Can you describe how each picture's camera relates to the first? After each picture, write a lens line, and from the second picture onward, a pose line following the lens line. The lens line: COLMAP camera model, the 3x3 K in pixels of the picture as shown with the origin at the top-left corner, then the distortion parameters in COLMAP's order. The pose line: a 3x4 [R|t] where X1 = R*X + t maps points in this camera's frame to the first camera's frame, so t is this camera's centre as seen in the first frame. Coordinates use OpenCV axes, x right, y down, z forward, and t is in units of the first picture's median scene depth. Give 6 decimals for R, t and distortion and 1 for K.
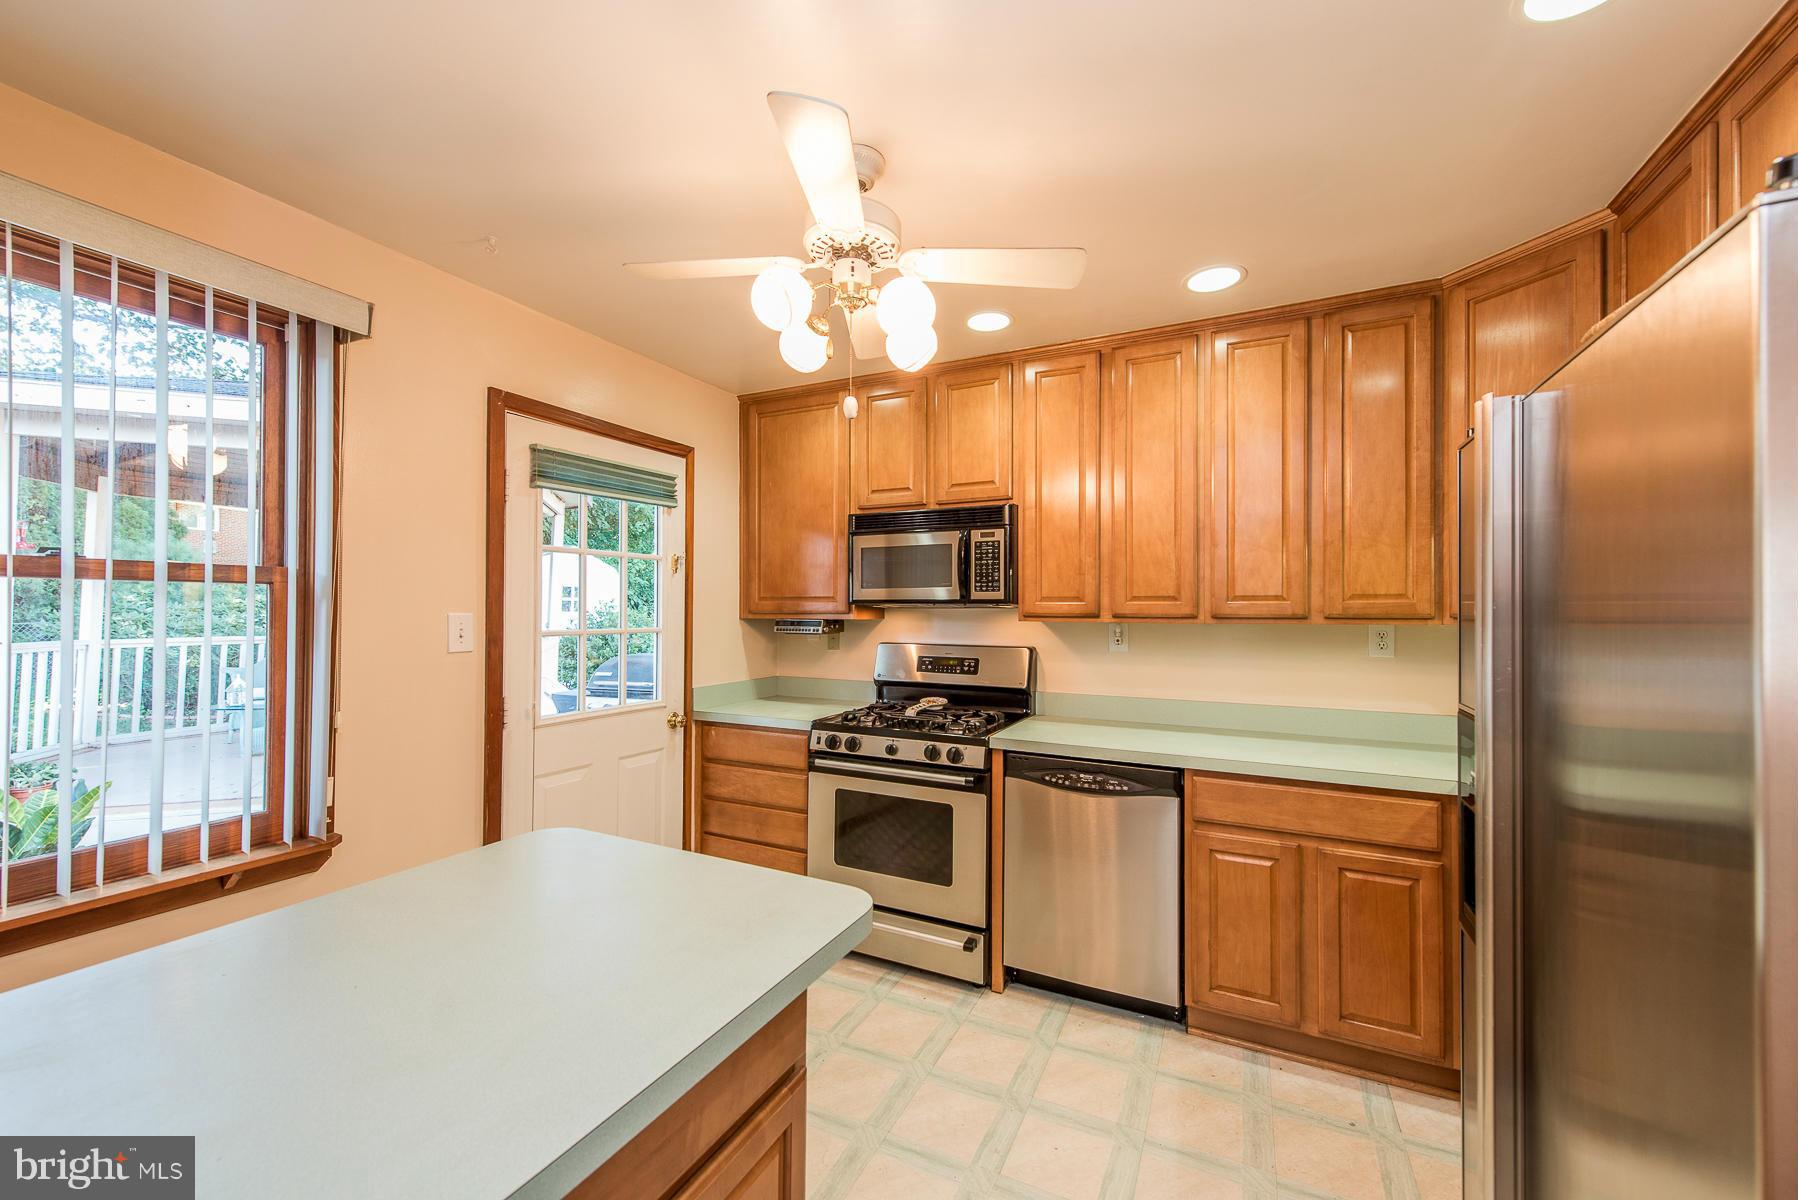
lens RADIAL K [[702.0, 0, 900.7], [0, 702.0, 603.0], [0, 0, 1]] dist [0.018541, -0.005485]
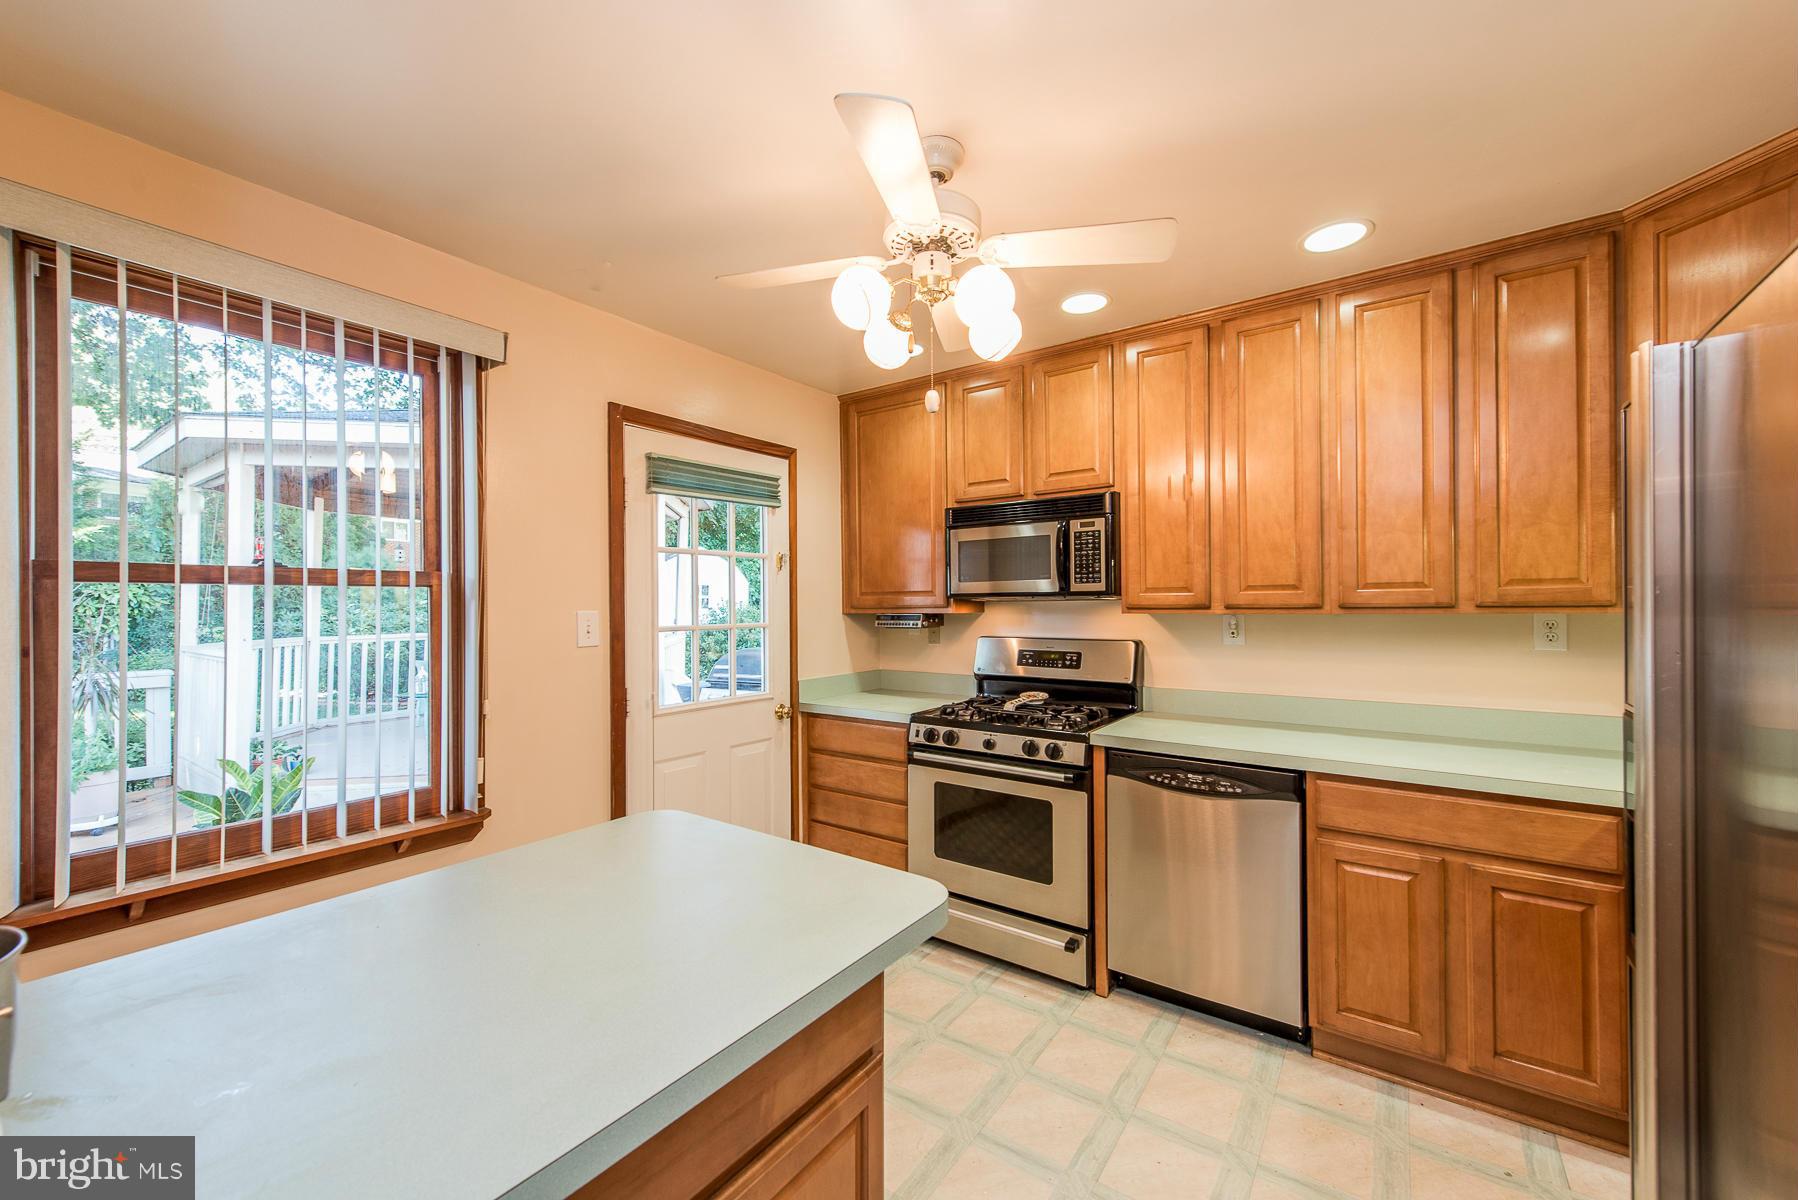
lens RADIAL K [[702.0, 0, 900.7], [0, 702.0, 603.0], [0, 0, 1]] dist [0.018541, -0.005485]
pose [[0.986992, -0.011942, -0.160322, 0.028617], [0.013317, 0.999883, 0.007505, 0.000390], [0.160214, -0.009543, 0.987036, 0.002366]]
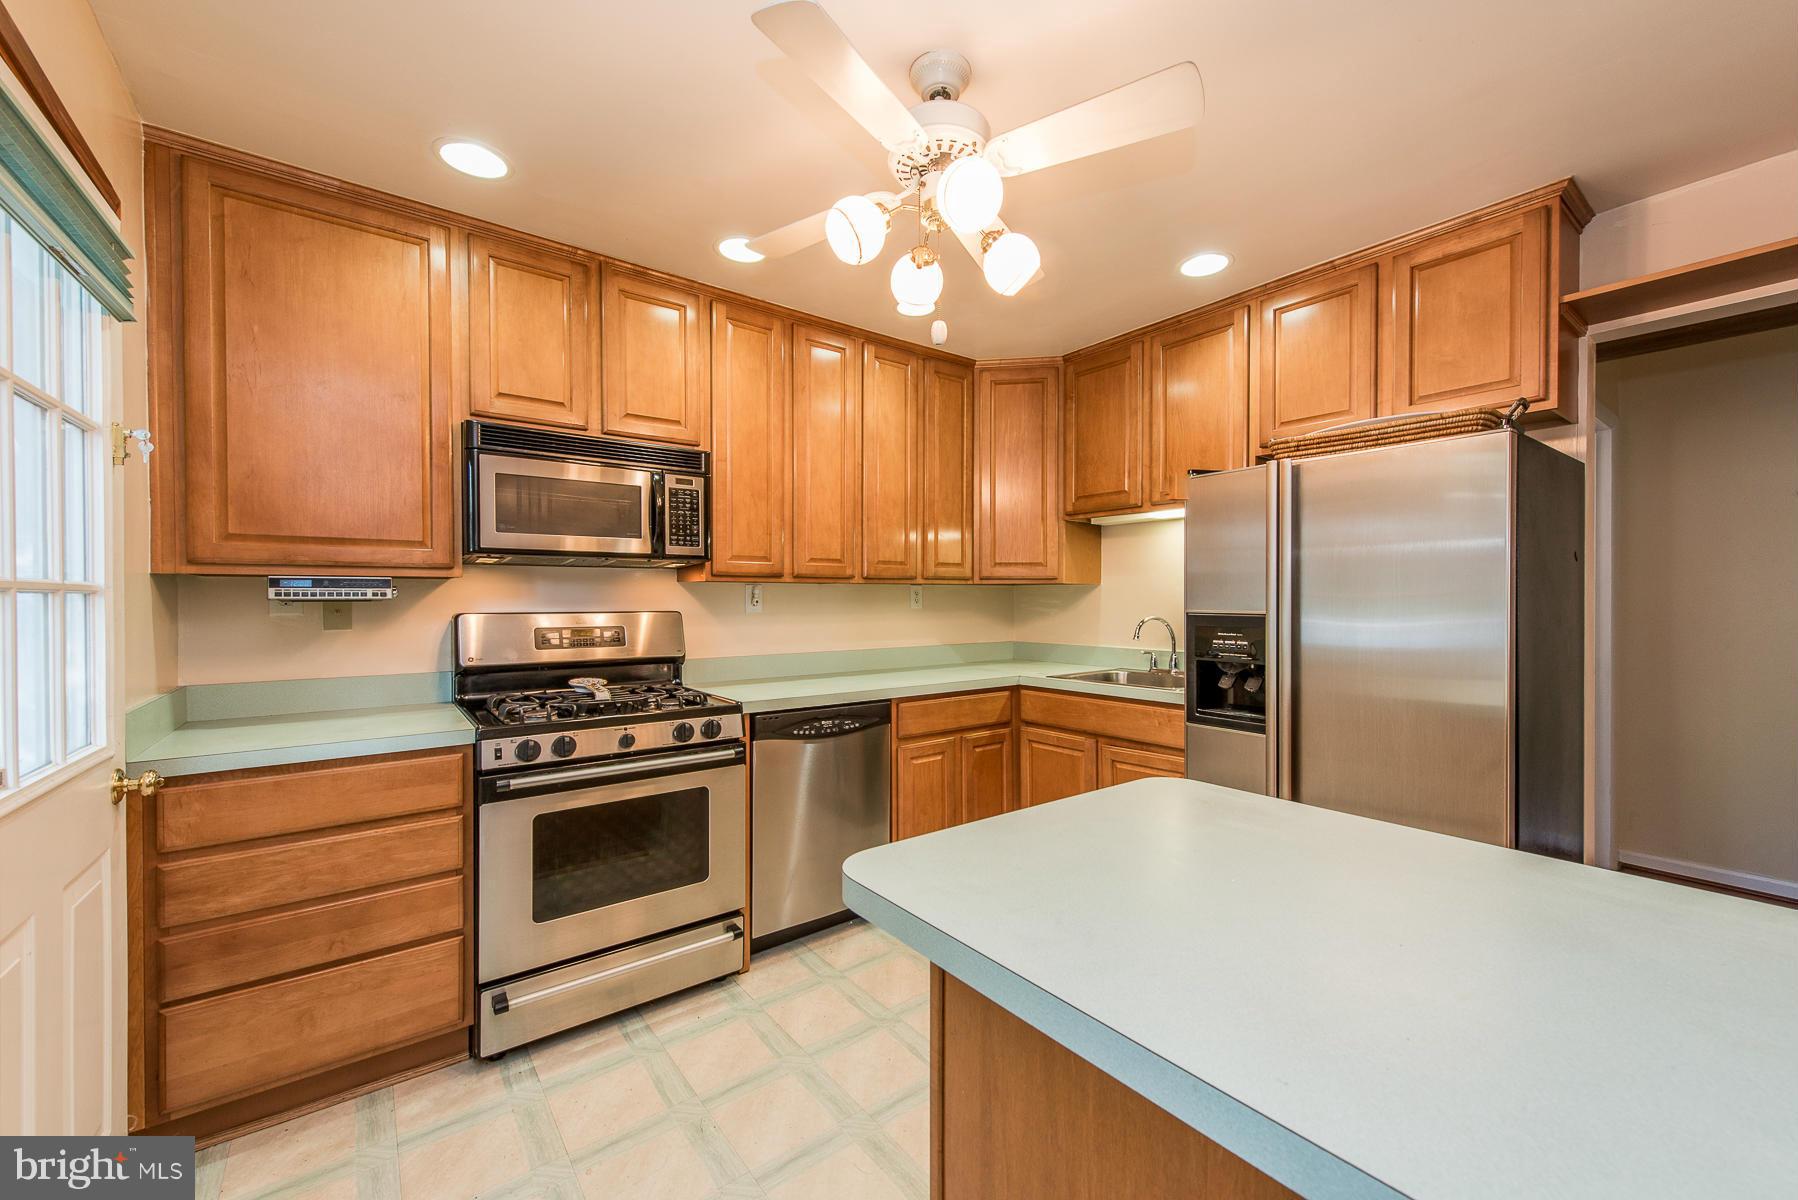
lens RADIAL K [[702.0, 0, 900.7], [0, 702.0, 603.0], [0, 0, 1]] dist [0.018541, -0.005485]
pose [[0.441332, -0.010169, 0.897286, -0.662417], [-0.004798, 0.999895, 0.013692, 0.050065], [-0.897331, -0.010348, 0.441237, 0.437872]]
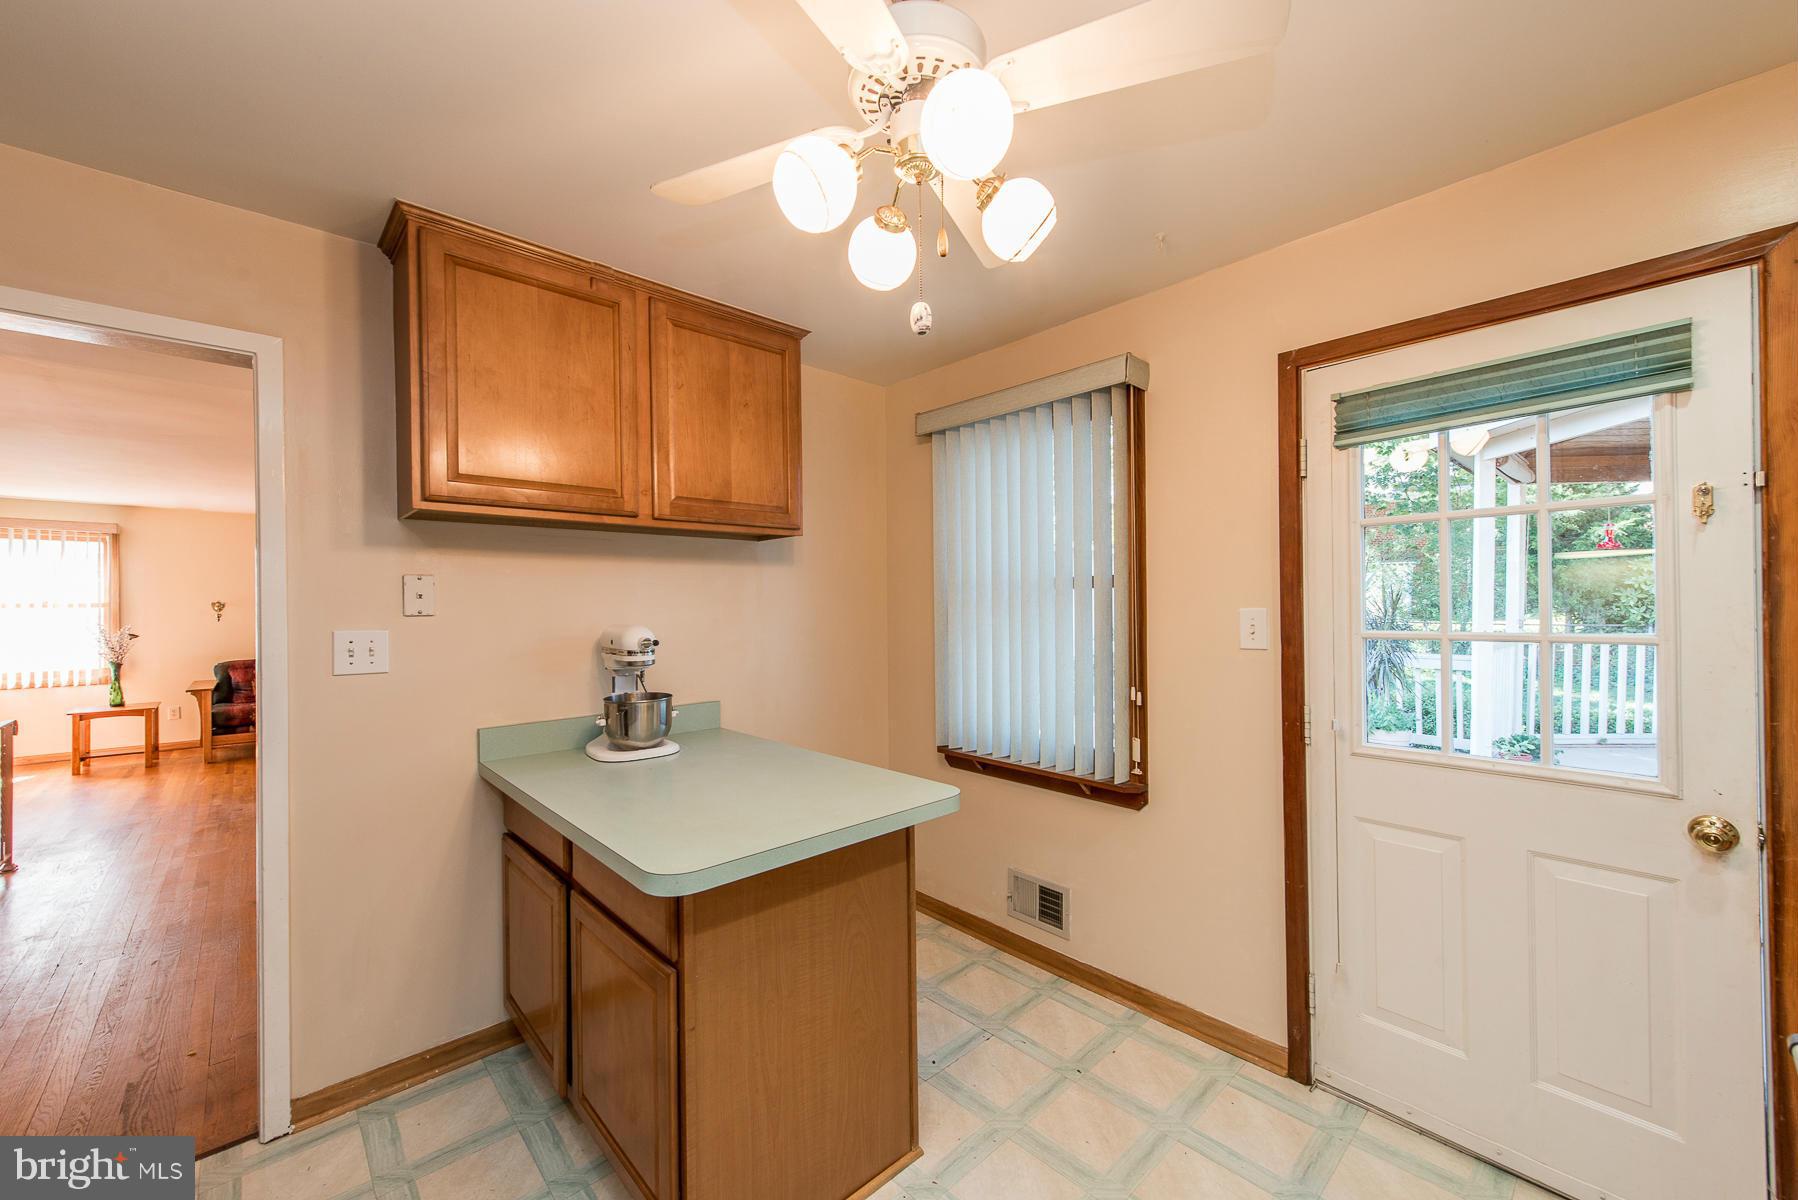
lens RADIAL K [[702.0, 0, 900.7], [0, 702.0, 603.0], [0, 0, 1]] dist [0.018541, -0.005485]
pose [[-0.359746, -0.006639, -0.933027, 0.423250], [0.016835, 0.999766, -0.013606, 0.012042], [0.932898, -0.020602, -0.359550, 0.877660]]
